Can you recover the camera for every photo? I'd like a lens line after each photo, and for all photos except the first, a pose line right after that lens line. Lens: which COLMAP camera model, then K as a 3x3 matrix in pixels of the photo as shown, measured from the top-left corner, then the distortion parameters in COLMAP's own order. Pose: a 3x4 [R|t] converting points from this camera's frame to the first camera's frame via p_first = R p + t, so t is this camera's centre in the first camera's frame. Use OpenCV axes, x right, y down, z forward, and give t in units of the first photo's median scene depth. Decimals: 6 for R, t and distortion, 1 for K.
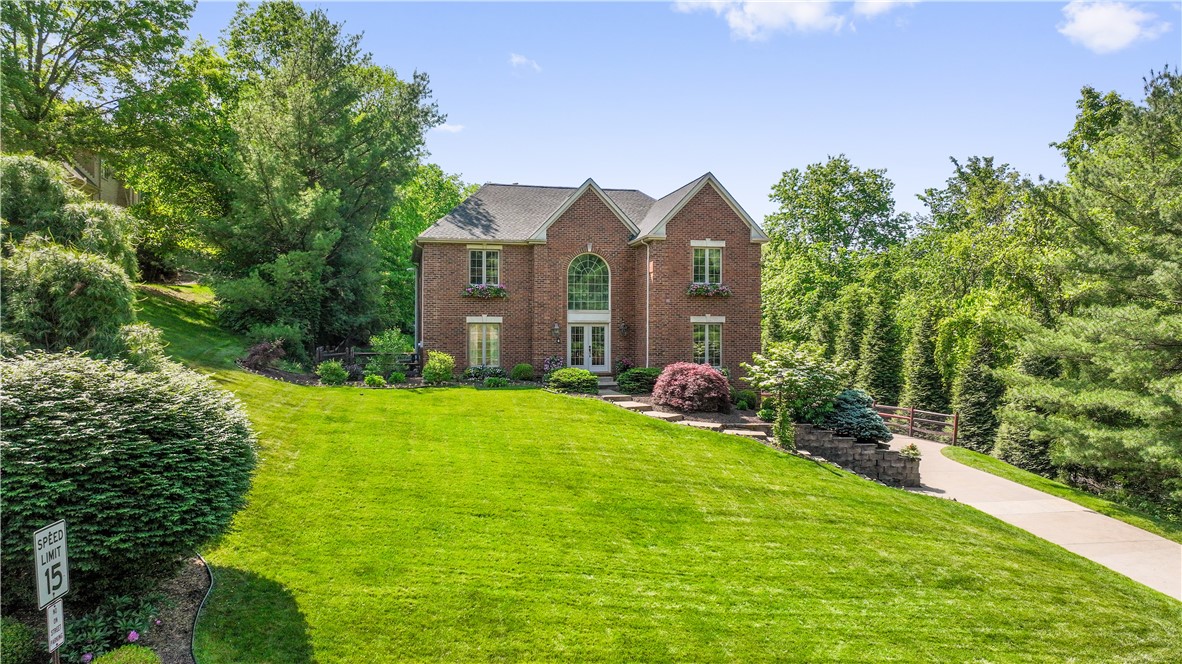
lens RADIAL K [[823.6, 0, 591.0], [0, 823.6, 332.0], [0, 0, 1]] dist [0.001525, -0.000879]
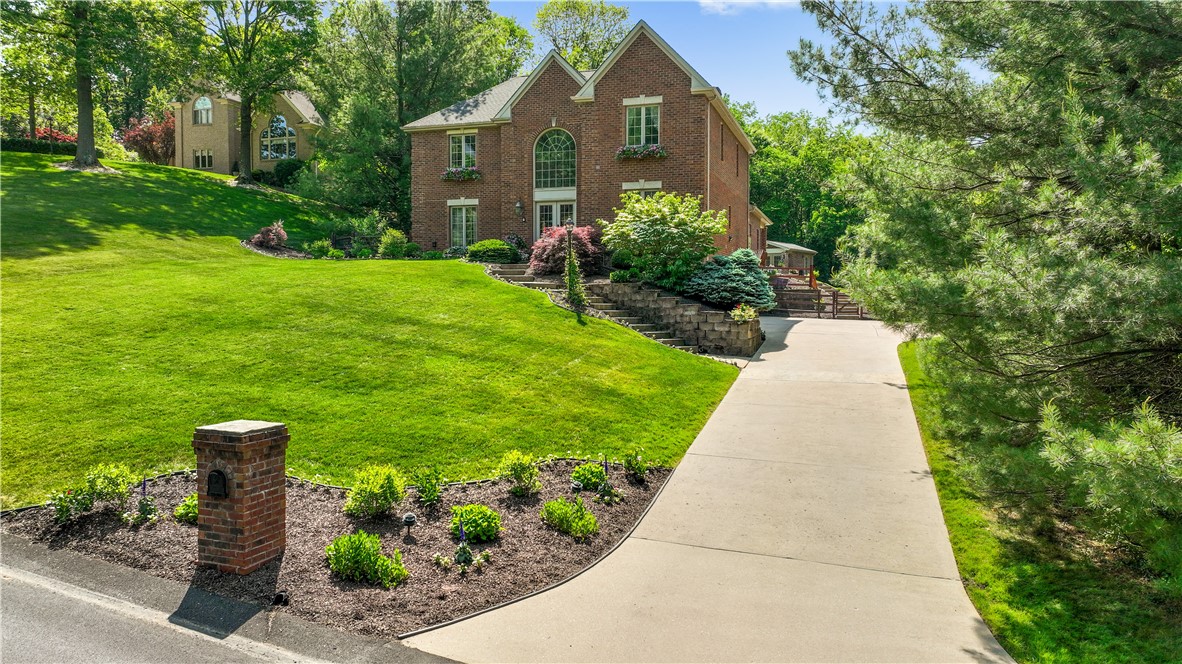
lens RADIAL K [[823.6, 0, 591.0], [0, 823.6, 332.0], [0, 0, 1]] dist [0.001525, -0.000879]
pose [[0.869177, 0.019982, -0.494097, 0.530651], [0.006202, 0.998664, 0.051298, 0.096586], [0.494462, -0.047652, 0.867892, 0.172533]]
